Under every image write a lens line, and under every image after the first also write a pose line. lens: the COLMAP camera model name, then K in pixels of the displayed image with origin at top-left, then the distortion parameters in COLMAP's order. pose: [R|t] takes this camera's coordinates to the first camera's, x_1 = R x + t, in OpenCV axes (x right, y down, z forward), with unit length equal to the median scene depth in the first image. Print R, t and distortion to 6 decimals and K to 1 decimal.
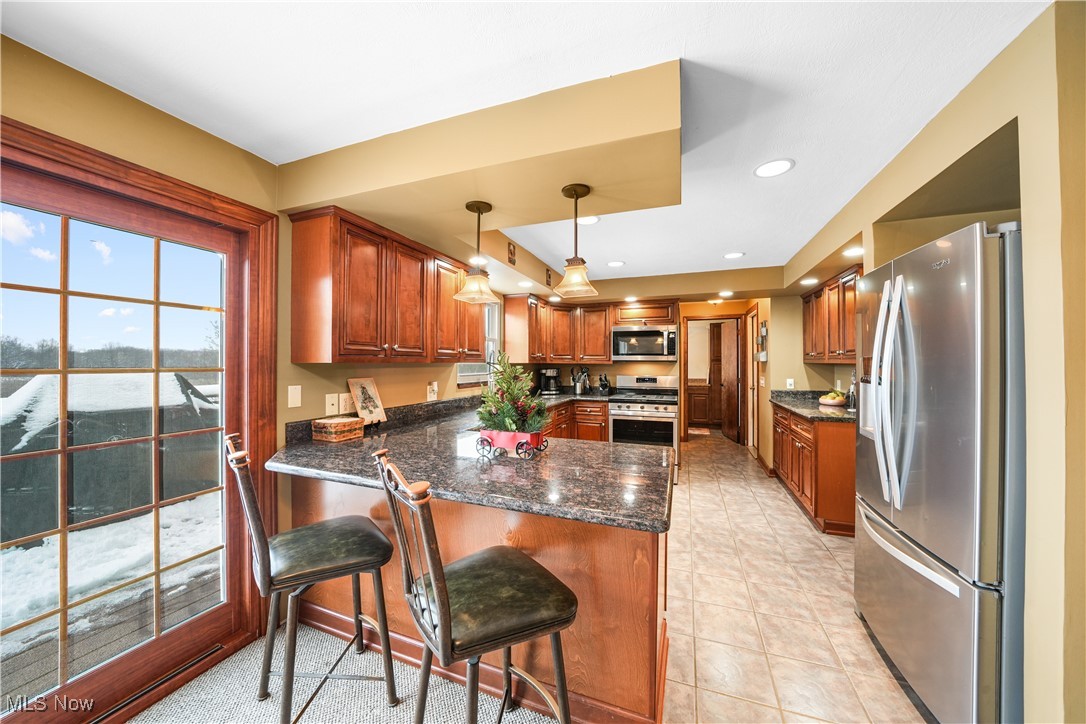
lens RADIAL K [[373.9, 0, 538.0], [0, 373.9, 359.4], [0, 0, 1]] dist [-0.020748, 0.000066]
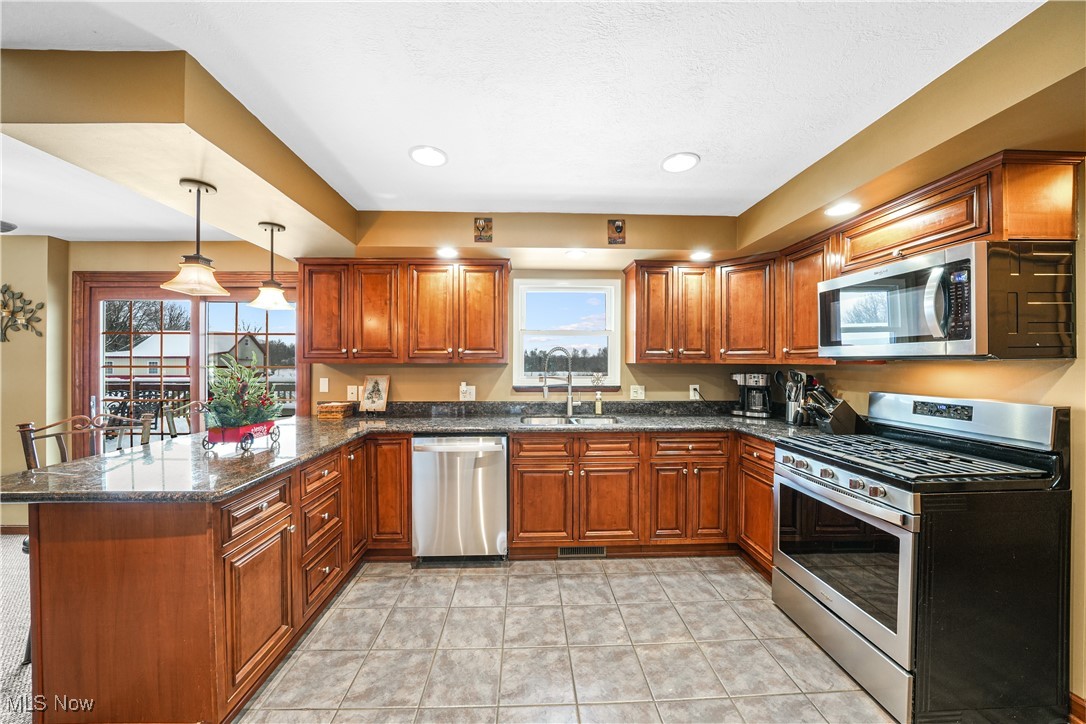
lens RADIAL K [[373.9, 0, 539.6], [0, 373.9, 366.8], [0, 0, 1]] dist [-0.020748, 0.000066]
pose [[0.401961, 0.004791, -0.915644, 0.506120], [0.008799, 0.999920, 0.009094, 0.007308], [0.915615, -0.011713, 0.401886, 0.542017]]
